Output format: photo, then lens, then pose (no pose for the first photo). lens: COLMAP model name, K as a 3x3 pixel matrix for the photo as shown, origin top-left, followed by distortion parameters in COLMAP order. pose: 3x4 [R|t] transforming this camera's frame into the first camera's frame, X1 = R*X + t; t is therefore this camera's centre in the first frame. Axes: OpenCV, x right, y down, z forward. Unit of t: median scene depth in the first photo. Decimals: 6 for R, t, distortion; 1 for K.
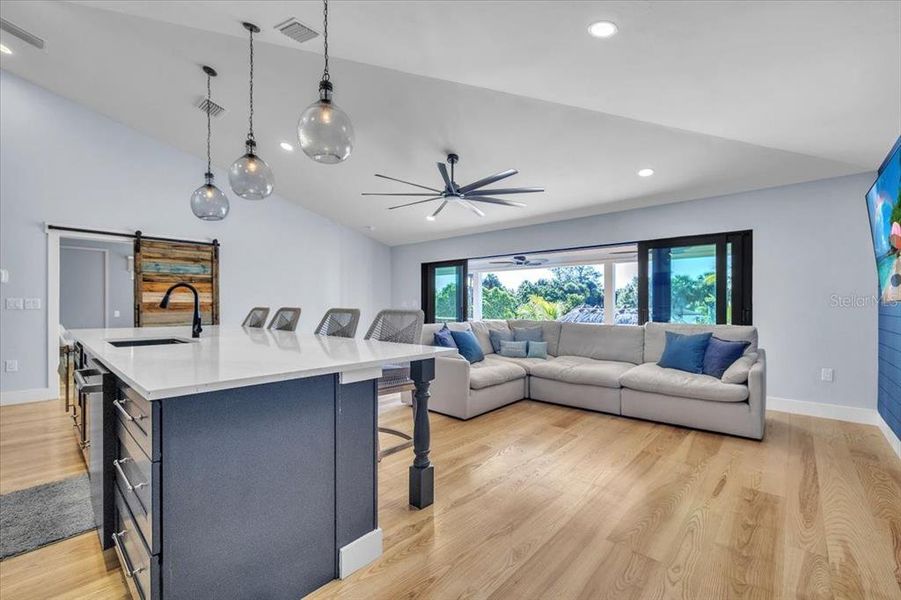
lens RADIAL K [[378.2, 0, 452.0], [0, 378.2, 304.1], [0, 0, 1]] dist [-0.004231, -0.000132]
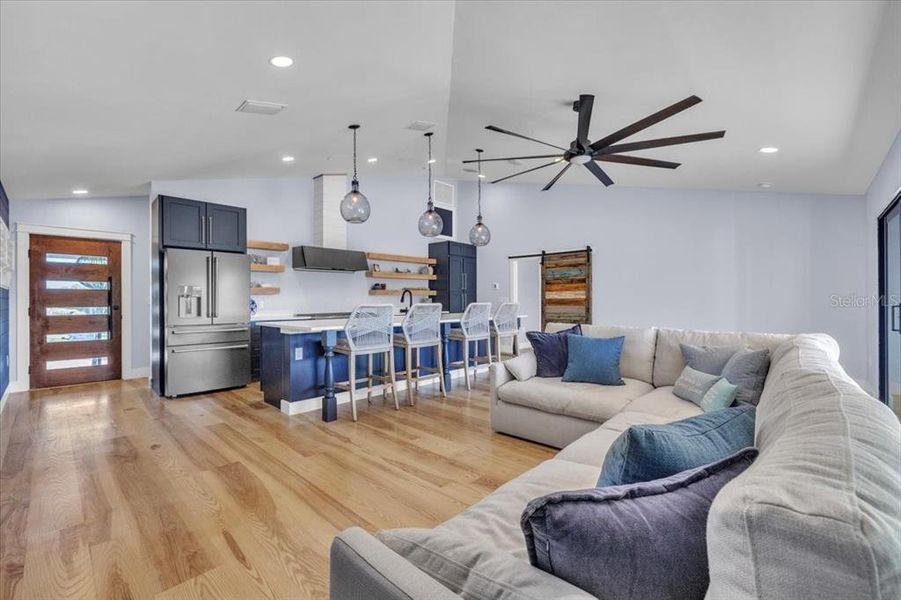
lens RADIAL K [[378.2, 0, 452.5], [0, 378.2, 298.1], [0, 0, 1]] dist [-0.004231, -0.000132]
pose [[-0.020723, -0.007090, -0.999760, 0.640884], [0.004981, 0.999962, -0.007195, 0.002051], [0.999773, -0.005129, -0.020687, 0.642479]]
